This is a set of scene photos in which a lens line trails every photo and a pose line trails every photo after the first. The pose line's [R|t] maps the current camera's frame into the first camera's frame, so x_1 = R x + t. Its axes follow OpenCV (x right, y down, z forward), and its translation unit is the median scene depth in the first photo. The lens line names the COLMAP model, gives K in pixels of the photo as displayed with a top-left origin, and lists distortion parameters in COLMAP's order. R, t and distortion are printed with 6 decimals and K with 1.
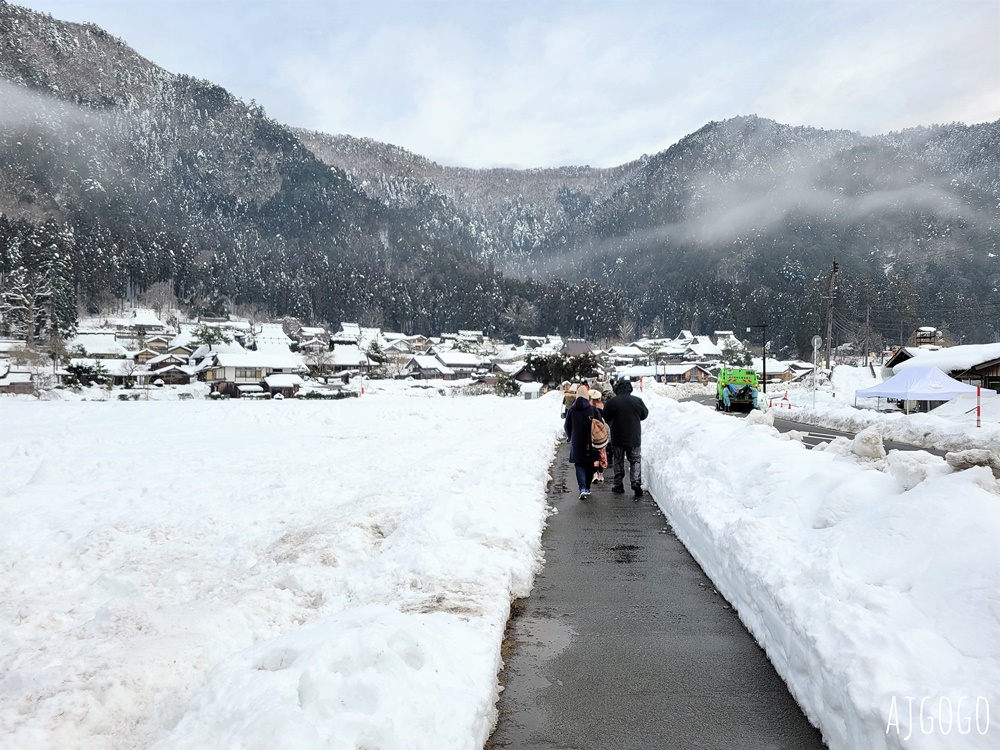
lens RADIAL K [[749.6, 0, 497.9], [0, 749.6, 373.1], [0, 0, 1]] dist [0.070721, -0.057489]
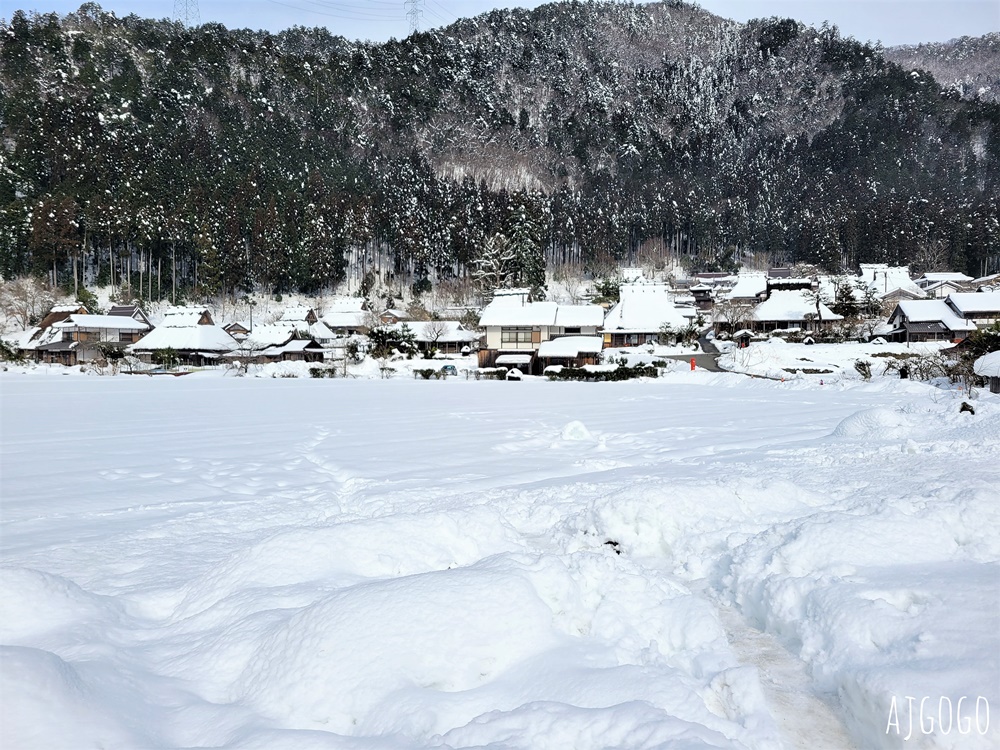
lens RADIAL K [[749.6, 0, 497.9], [0, 749.6, 373.1], [0, 0, 1]] dist [0.070721, -0.057489]
pose [[0.722799, 0.017276, -0.690842, 0.056244], [0.014692, 0.999077, 0.040356, 0.003322], [0.690902, -0.039319, 0.721879, 0.296016]]
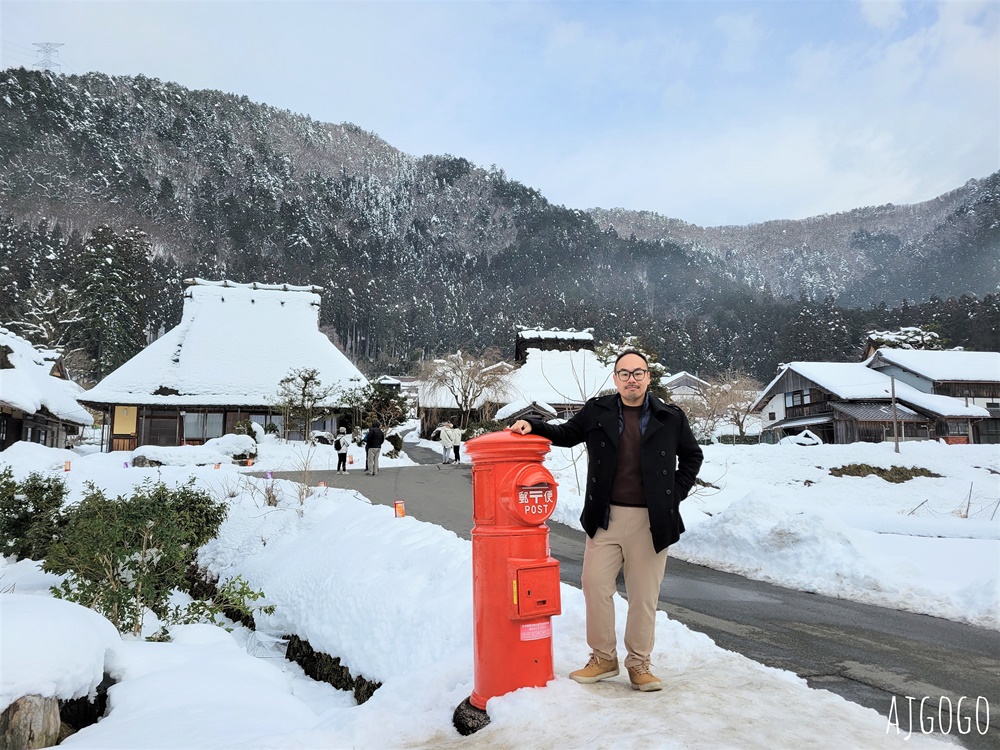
lens RADIAL K [[743.1, 0, 500.0], [0, 743.1, 375.0], [0, 0, 1]] dist [0.080645, -0.068061]
pose [[0.943536, -0.053211, -0.326970, -0.100019], [0.013687, 0.992434, -0.122013, 0.011843], [0.330989, 0.110648, 0.937125, 0.568968]]
